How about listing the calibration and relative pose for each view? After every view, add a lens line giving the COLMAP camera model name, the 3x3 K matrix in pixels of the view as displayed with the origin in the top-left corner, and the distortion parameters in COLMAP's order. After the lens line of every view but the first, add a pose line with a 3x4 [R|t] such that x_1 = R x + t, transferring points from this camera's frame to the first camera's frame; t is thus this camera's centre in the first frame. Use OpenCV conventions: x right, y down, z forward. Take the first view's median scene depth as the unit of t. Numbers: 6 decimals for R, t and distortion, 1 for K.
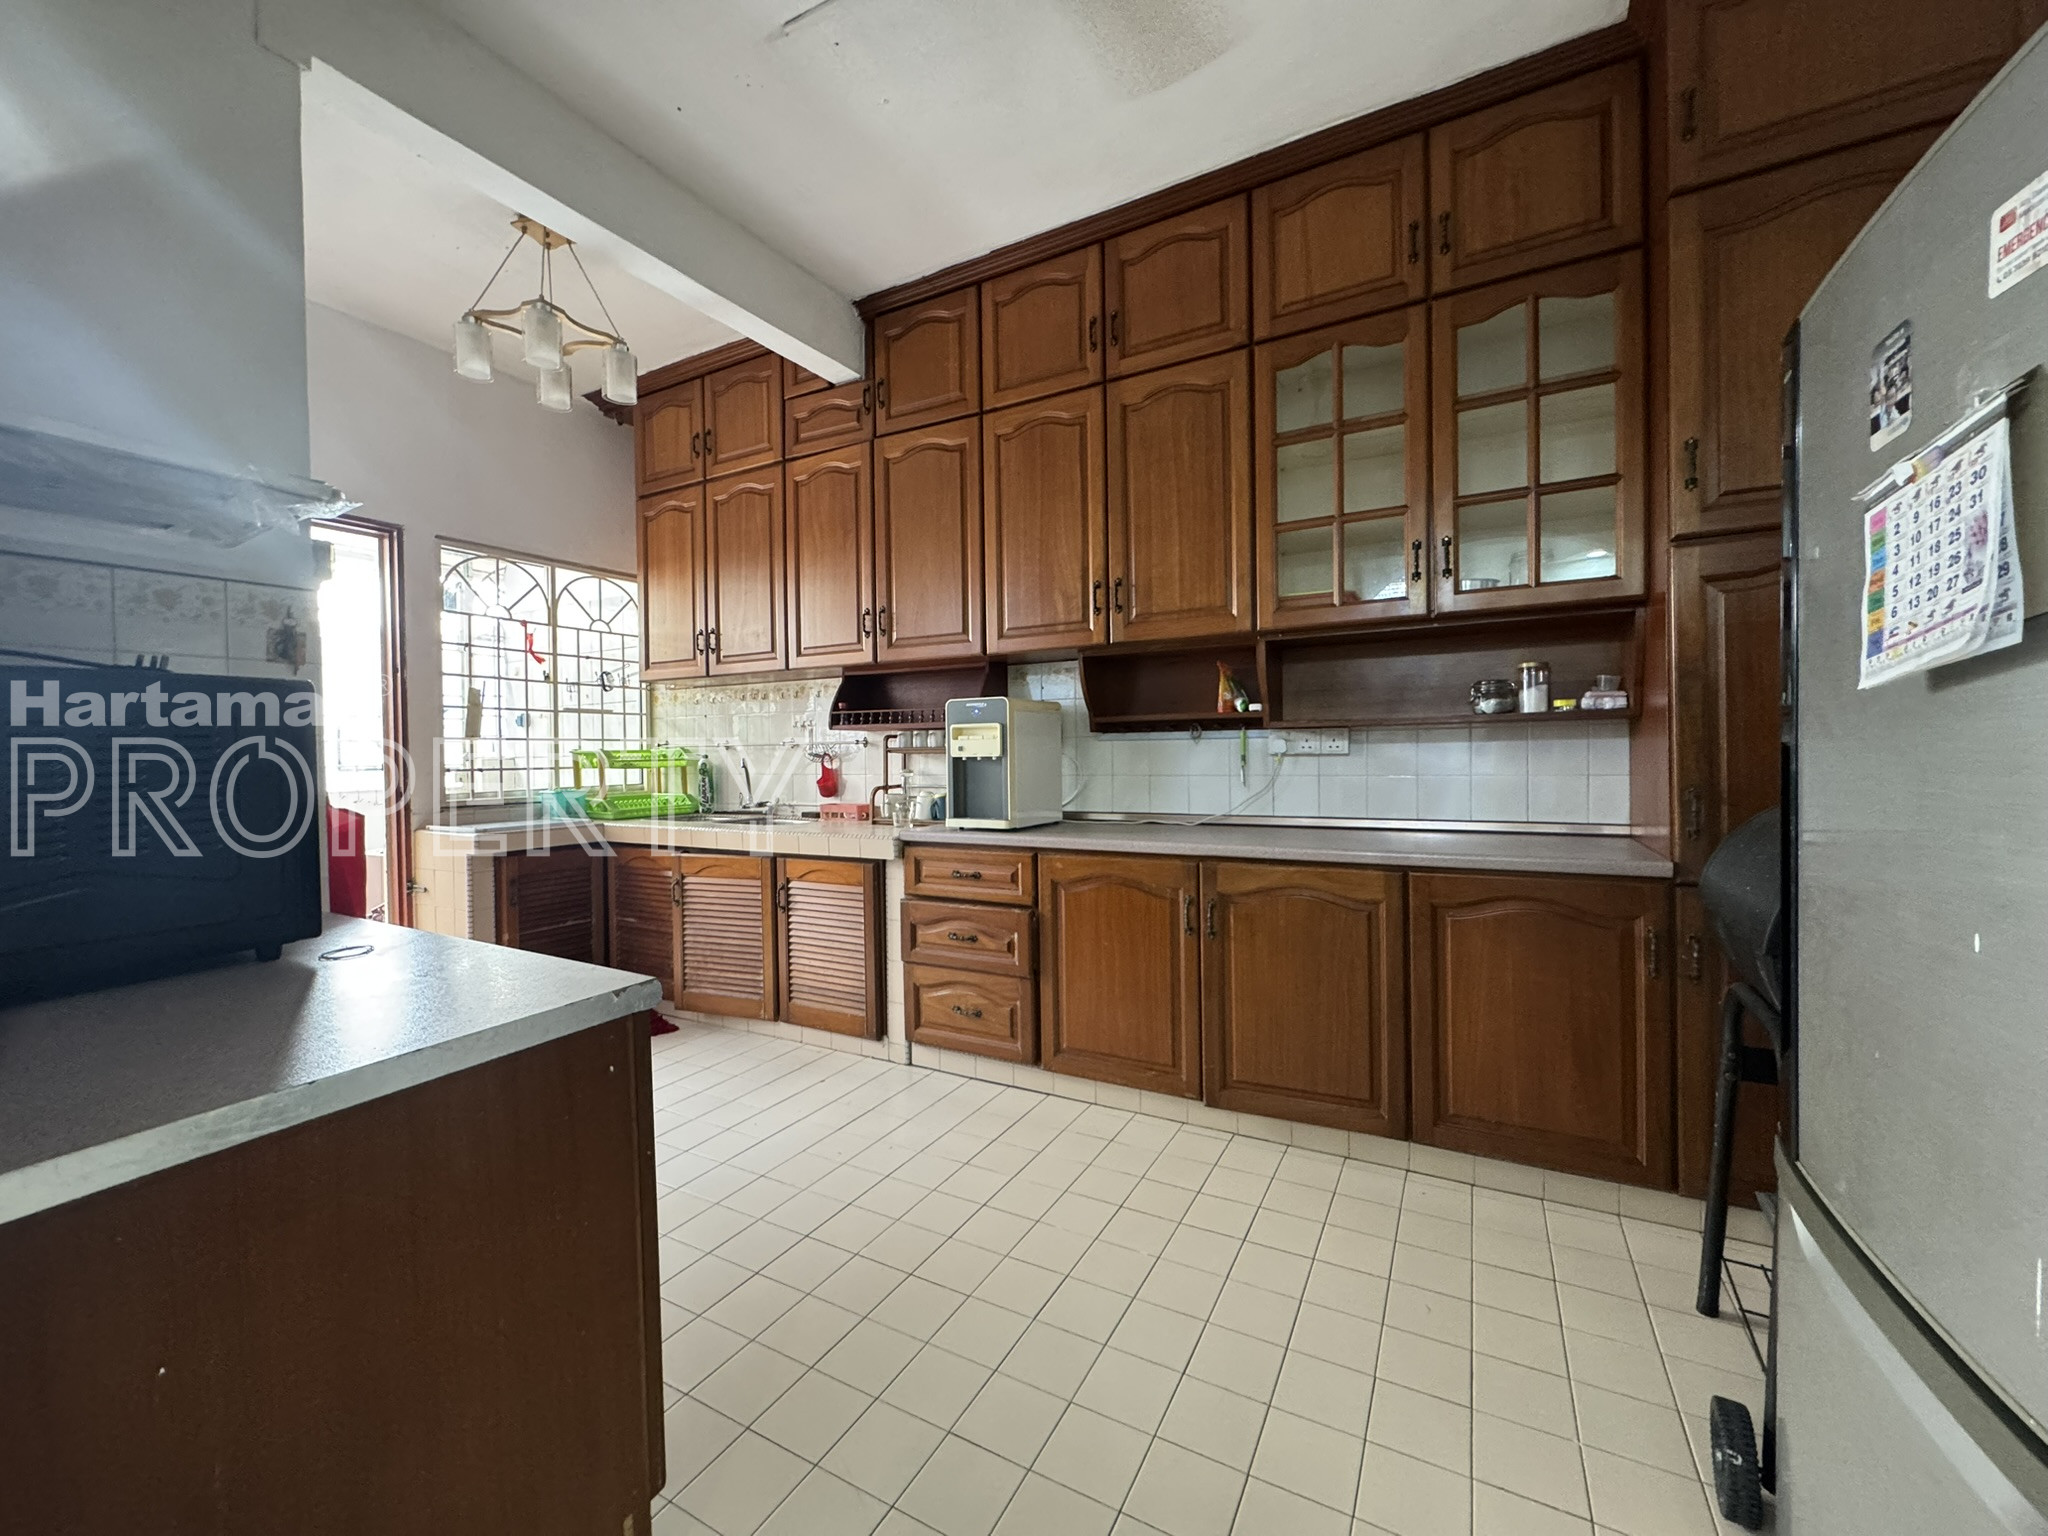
lens RADIAL K [[814.2, 0, 1022.9], [0, 814.2, 759.4], [0, 0, 1]] dist [-0.003132, -0.000258]
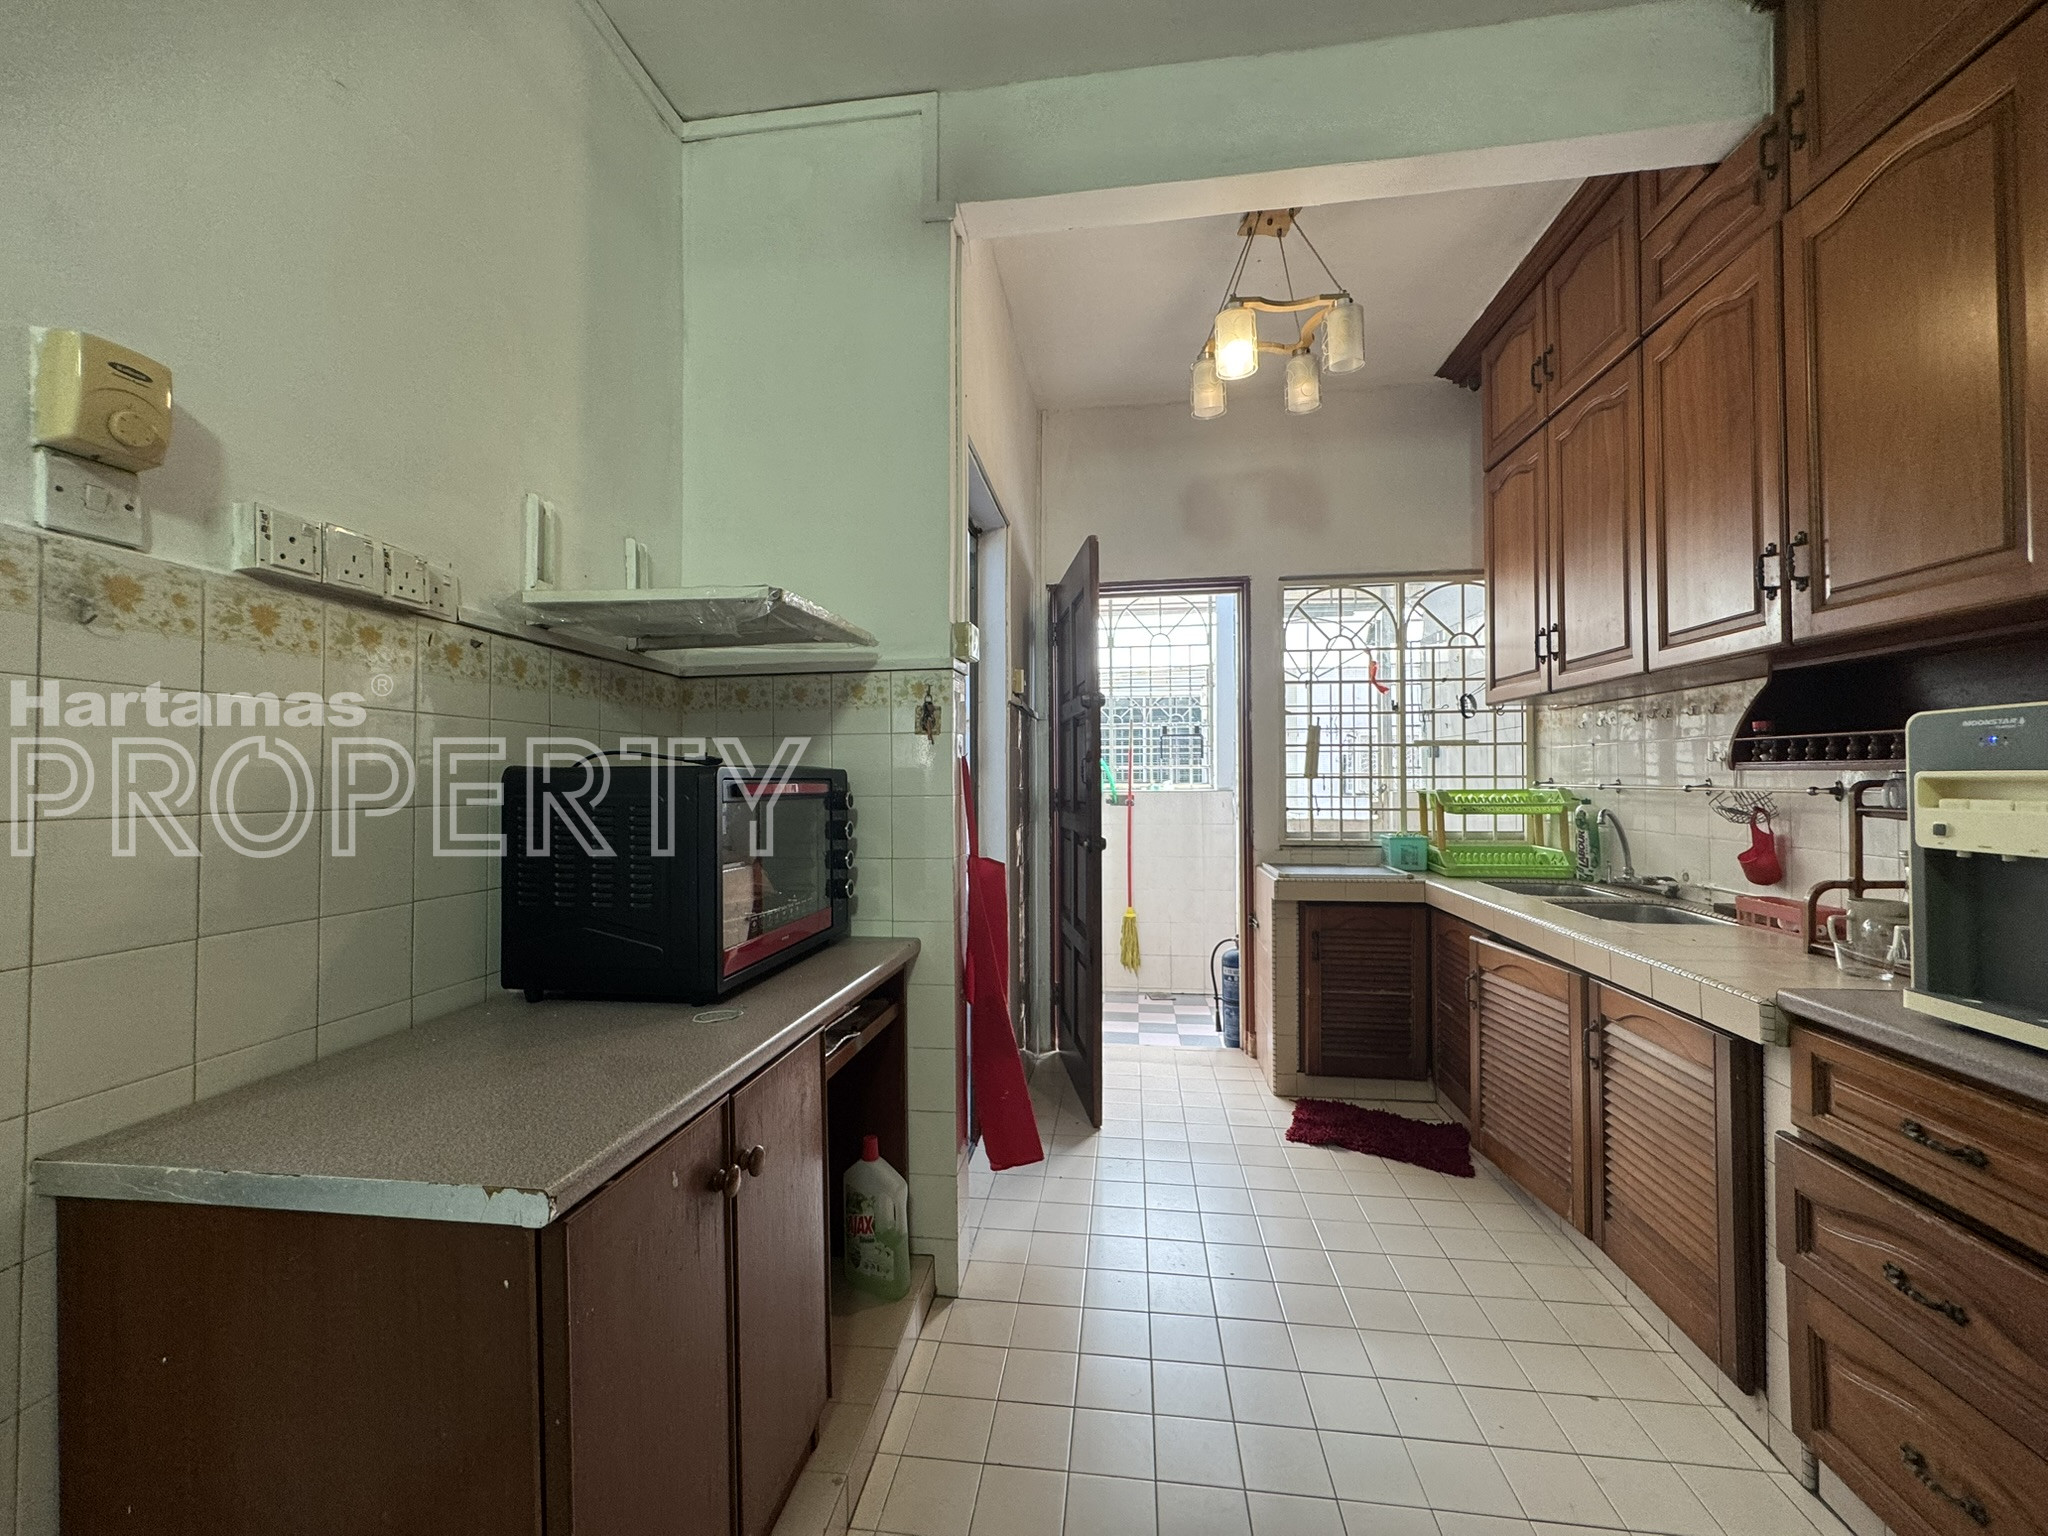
lens RADIAL K [[814.2, 0, 1021.3], [0, 814.2, 762.7], [0, 0, 1]] dist [-0.003132, -0.000258]
pose [[0.365320, -0.006044, -0.930862, 0.108181], [-0.009548, 0.999902, -0.010240, -0.030516], [0.930833, 0.012628, 0.365226, 0.327669]]
